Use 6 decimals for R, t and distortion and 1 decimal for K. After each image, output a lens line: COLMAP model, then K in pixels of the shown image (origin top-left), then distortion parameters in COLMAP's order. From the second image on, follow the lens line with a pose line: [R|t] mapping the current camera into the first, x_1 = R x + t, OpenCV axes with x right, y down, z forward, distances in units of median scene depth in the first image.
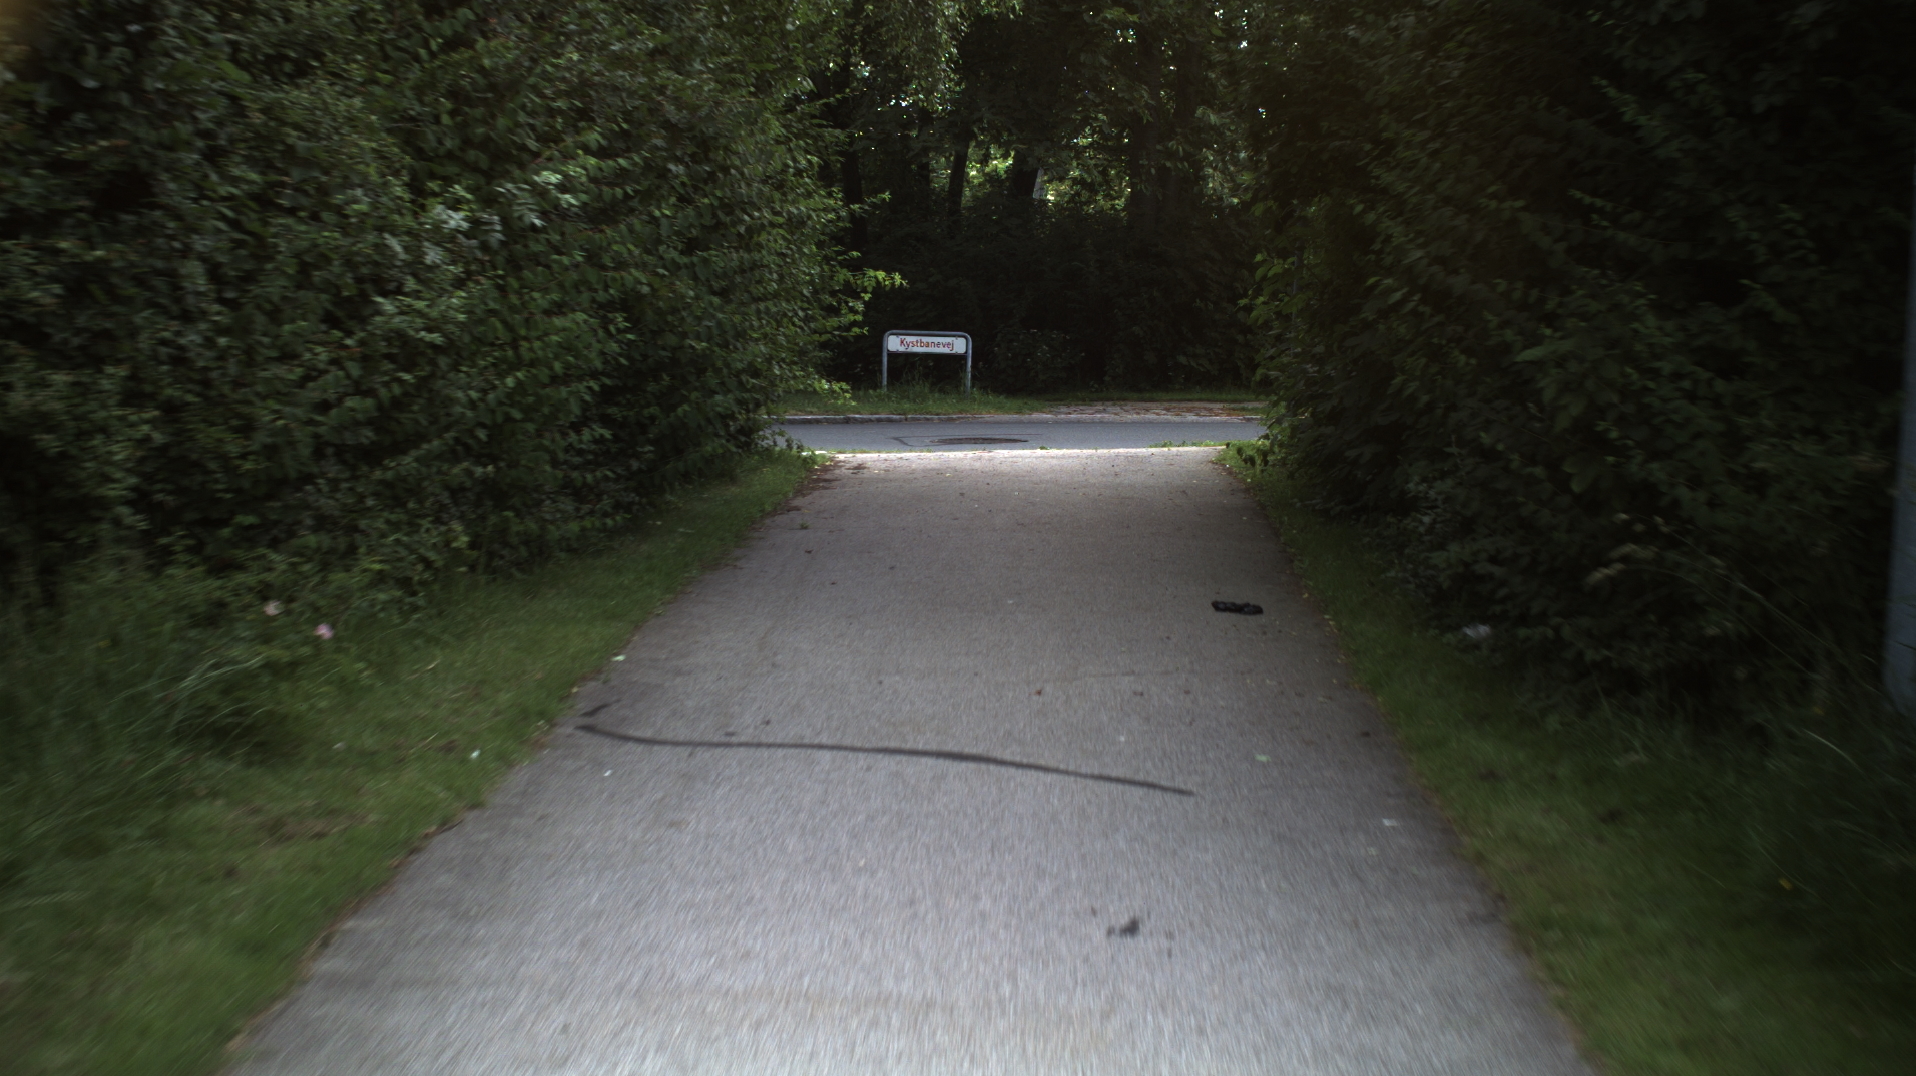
lens RADIAL K [[3180.6, 0, 958.0], [0, 3180.6, 538.0], [0, 0, 1]] dist [-0.311972, 0.372798]
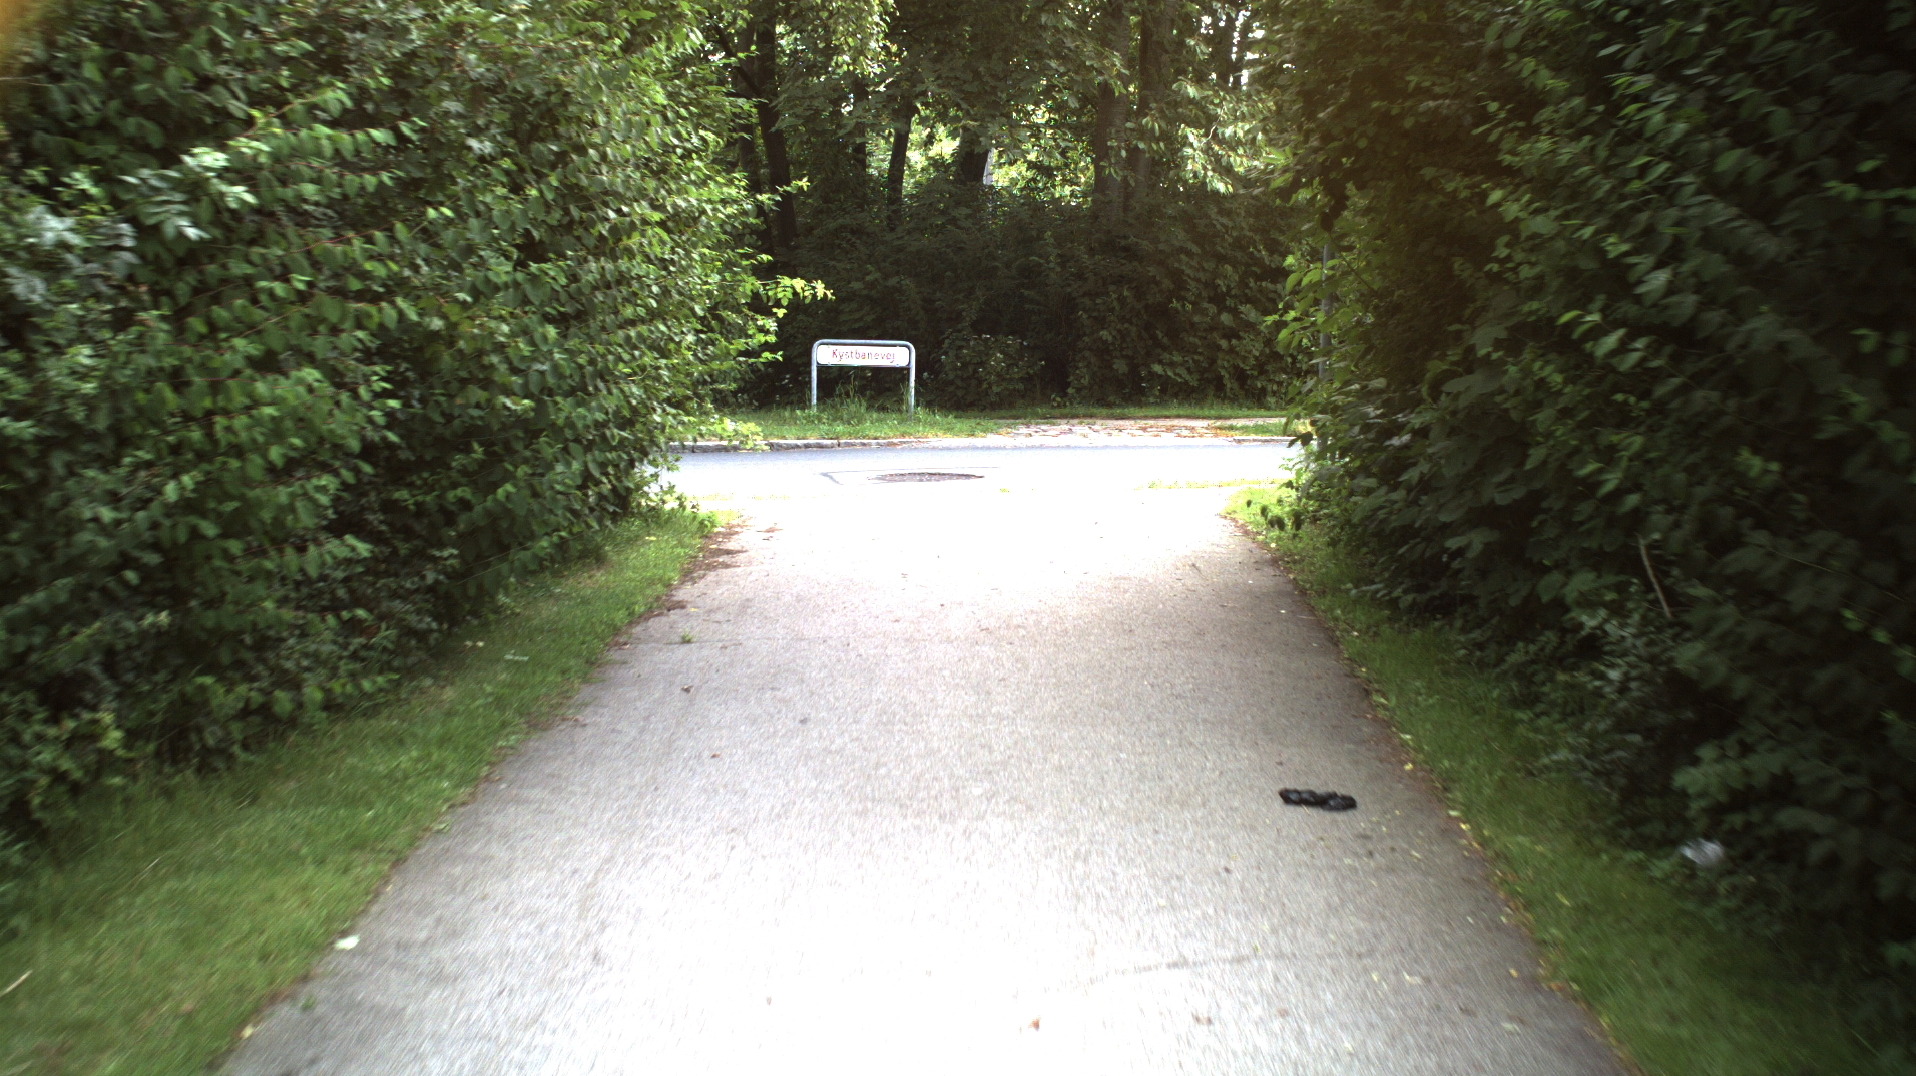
lens RADIAL K [[3180.6, 0, 958.0], [0, 3180.6, 538.0], [0, 0, 1]] dist [-0.311972, 0.372798]
pose [[0.999815, -0.008301, 0.017375, 0.000895], [0.008227, 0.999957, 0.004368, -0.024859], [-0.017411, -0.004224, 0.999839, 0.230864]]
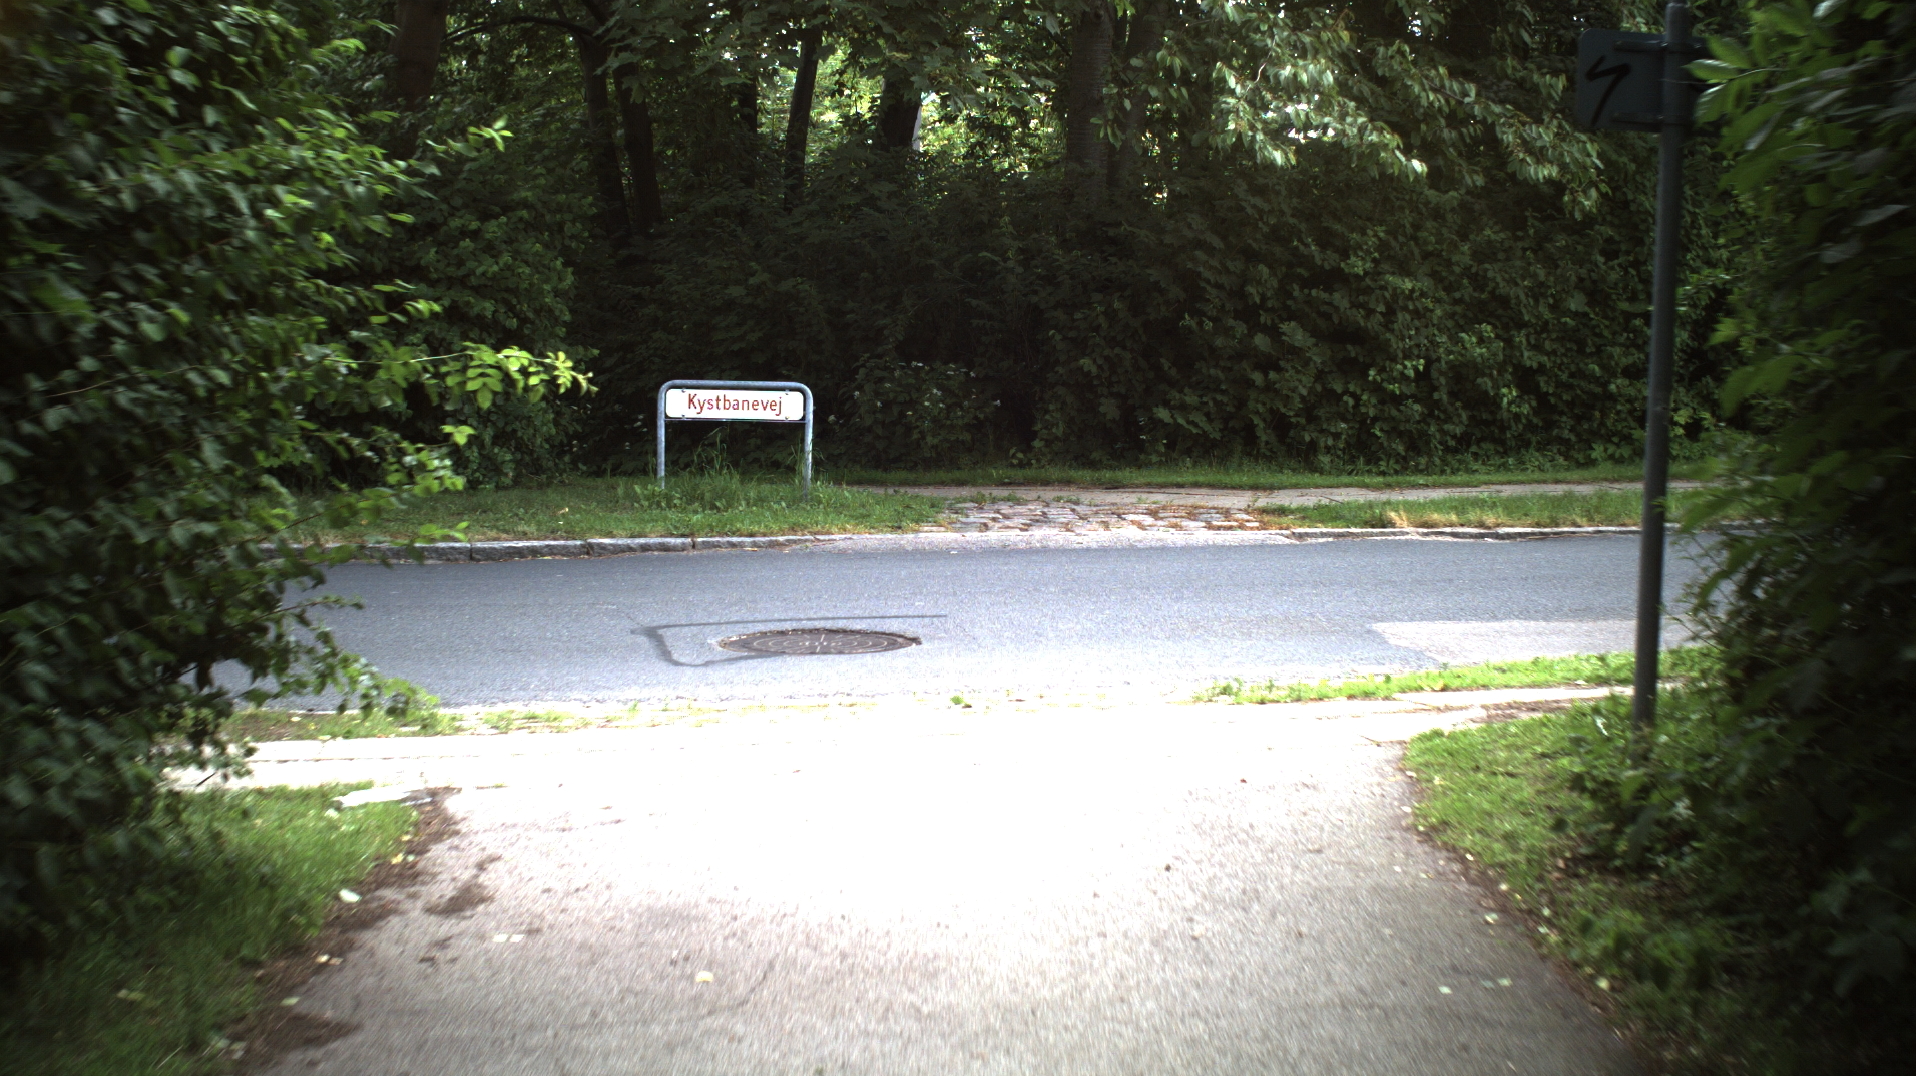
lens RADIAL K [[3180.6, 0, 958.0], [0, 3180.6, 538.0], [0, 0, 1]] dist [-0.311972, 0.372798]
pose [[0.999103, -0.008014, 0.041588, 0.010530], [0.007451, 0.999879, 0.013657, -0.072571], [-0.041693, -0.013335, 0.999041, 0.695987]]
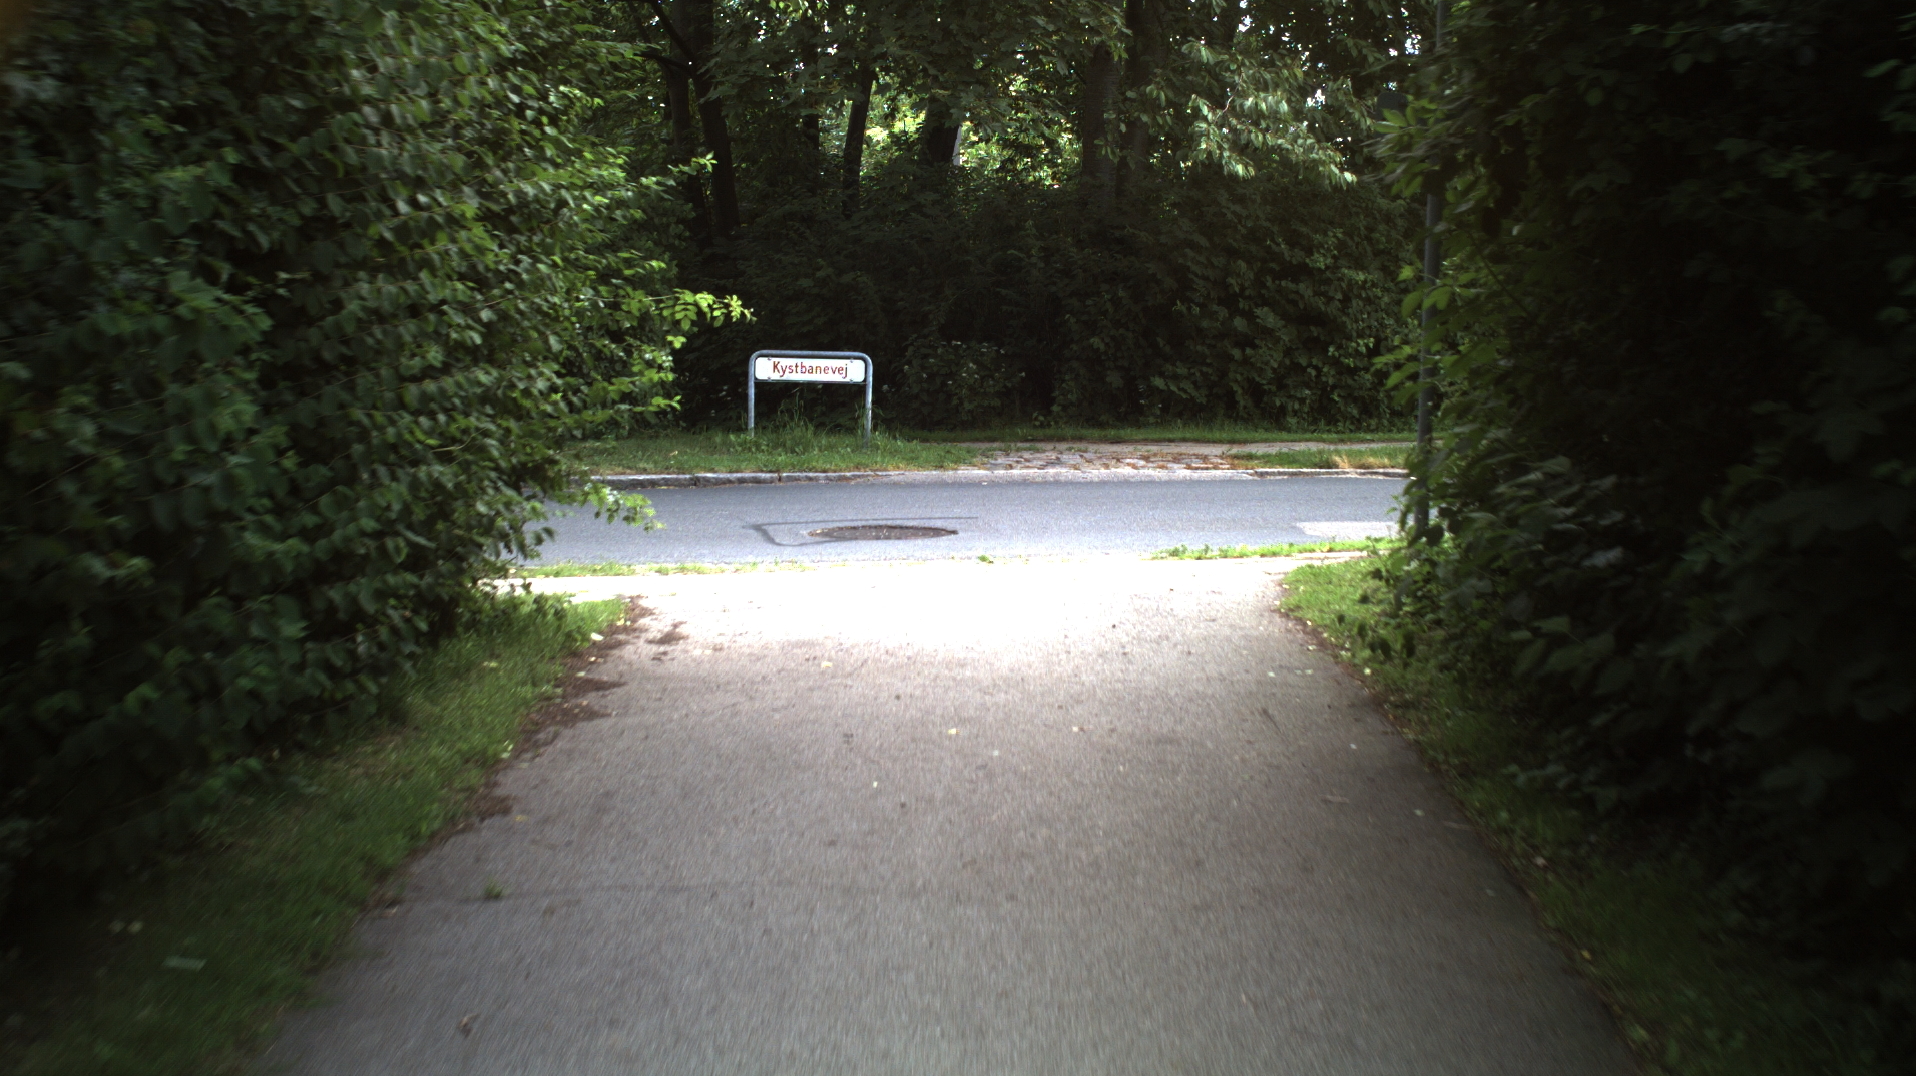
lens RADIAL K [[3180.6, 0, 958.0], [0, 3180.6, 538.0], [0, 0, 1]] dist [-0.311972, 0.372798]
pose [[0.999561, -0.006323, 0.028936, 0.004263], [0.006034, 0.999931, 0.010060, -0.049147], [-0.028998, -0.009881, 0.999531, 0.463467]]
